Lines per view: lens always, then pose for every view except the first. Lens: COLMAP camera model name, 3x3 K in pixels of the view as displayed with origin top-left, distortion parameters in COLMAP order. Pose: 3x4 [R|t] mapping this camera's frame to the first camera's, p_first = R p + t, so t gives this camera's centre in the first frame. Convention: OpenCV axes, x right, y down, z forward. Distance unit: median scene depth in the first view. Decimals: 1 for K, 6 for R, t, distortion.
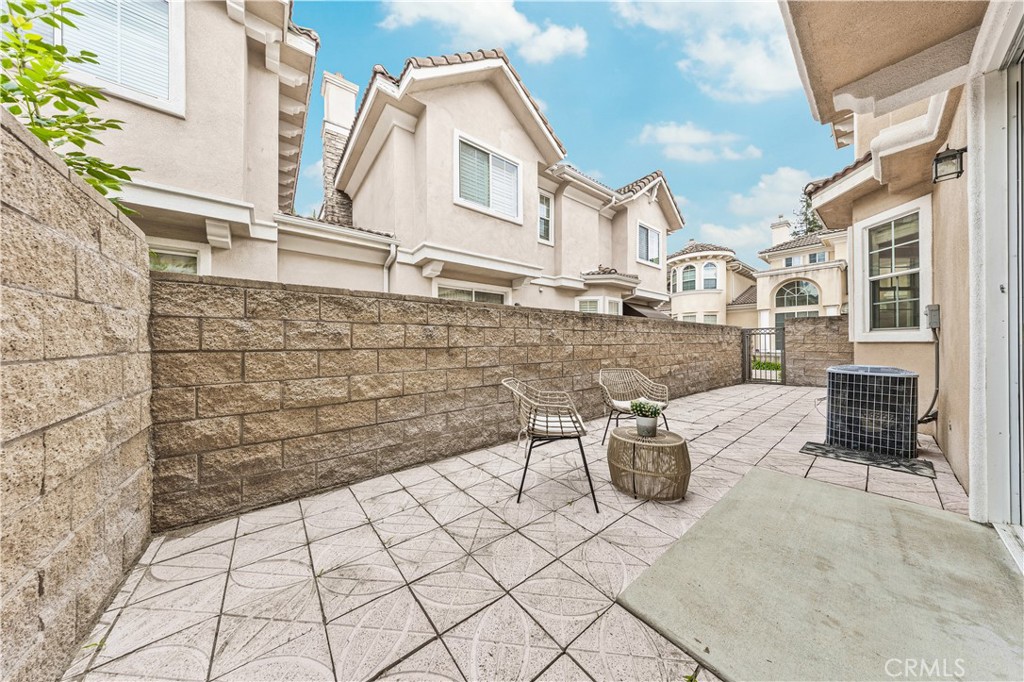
lens RADIAL K [[298.8, 0, 511.0], [0, 298.8, 342.9], [0, 0, 1]] dist [-0.000233, -0.000032]
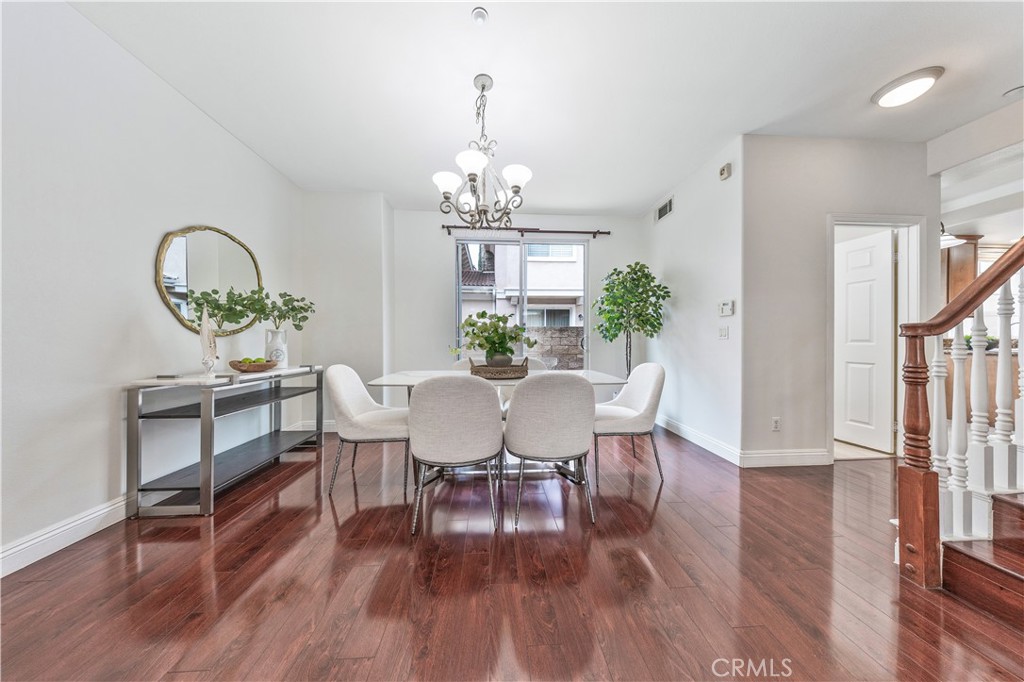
lens RADIAL K [[298.8, 0, 512.0], [0, 298.8, 341.1], [0, 0, 1]] dist [-0.000233, -0.000032]
pose [[0.820960, 0.004001, -0.570971, 0.732595], [-0.004182, 0.999991, 0.000994, -0.013842], [0.570970, 0.001572, 0.820969, -0.434803]]
